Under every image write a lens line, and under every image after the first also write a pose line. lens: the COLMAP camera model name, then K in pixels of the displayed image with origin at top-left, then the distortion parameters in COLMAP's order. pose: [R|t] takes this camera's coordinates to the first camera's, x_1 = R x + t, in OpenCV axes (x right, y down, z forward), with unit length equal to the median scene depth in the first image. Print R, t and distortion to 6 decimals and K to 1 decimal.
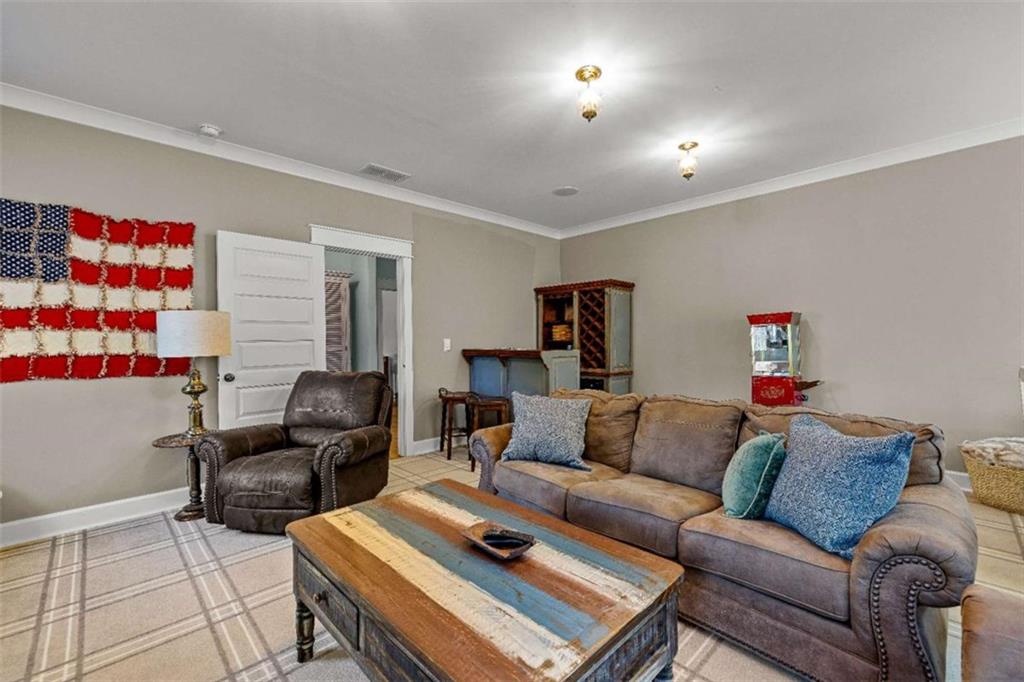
lens RADIAL K [[429.5, 0, 510.6], [0, 429.5, 339.2], [0, 0, 1]] dist [0.000922, 0.000353]
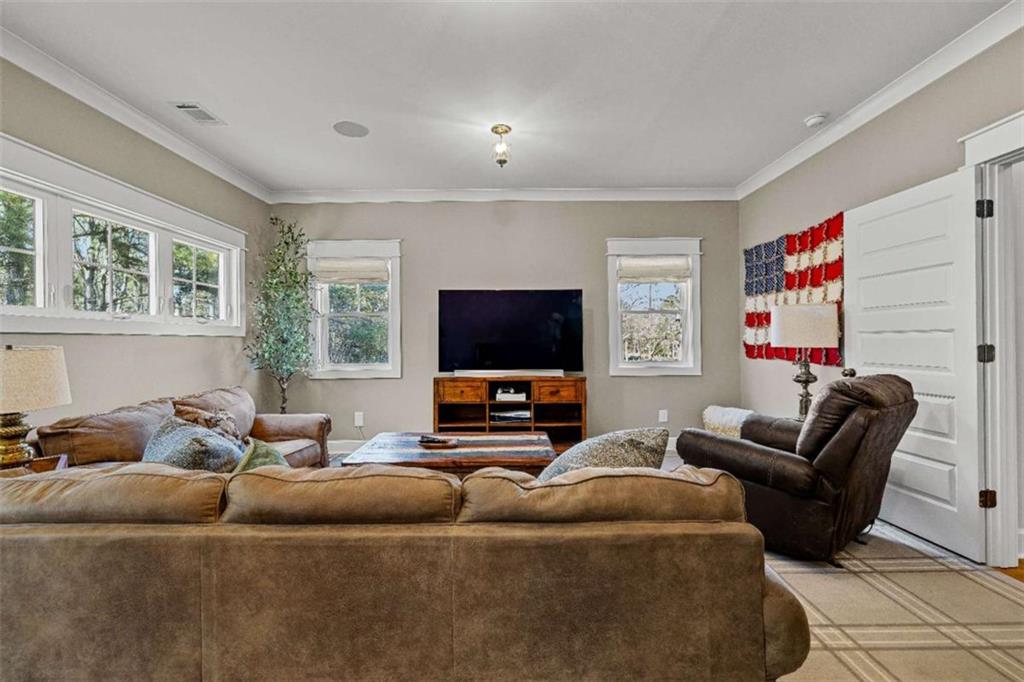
lens RADIAL K [[429.5, 0, 510.6], [0, 429.5, 339.2], [0, 0, 1]] dist [0.000922, 0.000353]
pose [[-0.693782, 0.009132, -0.720127, 0.528653], [0.010914, 0.999938, 0.002165, 0.010485], [0.720102, -0.006357, -0.693839, 1.224059]]
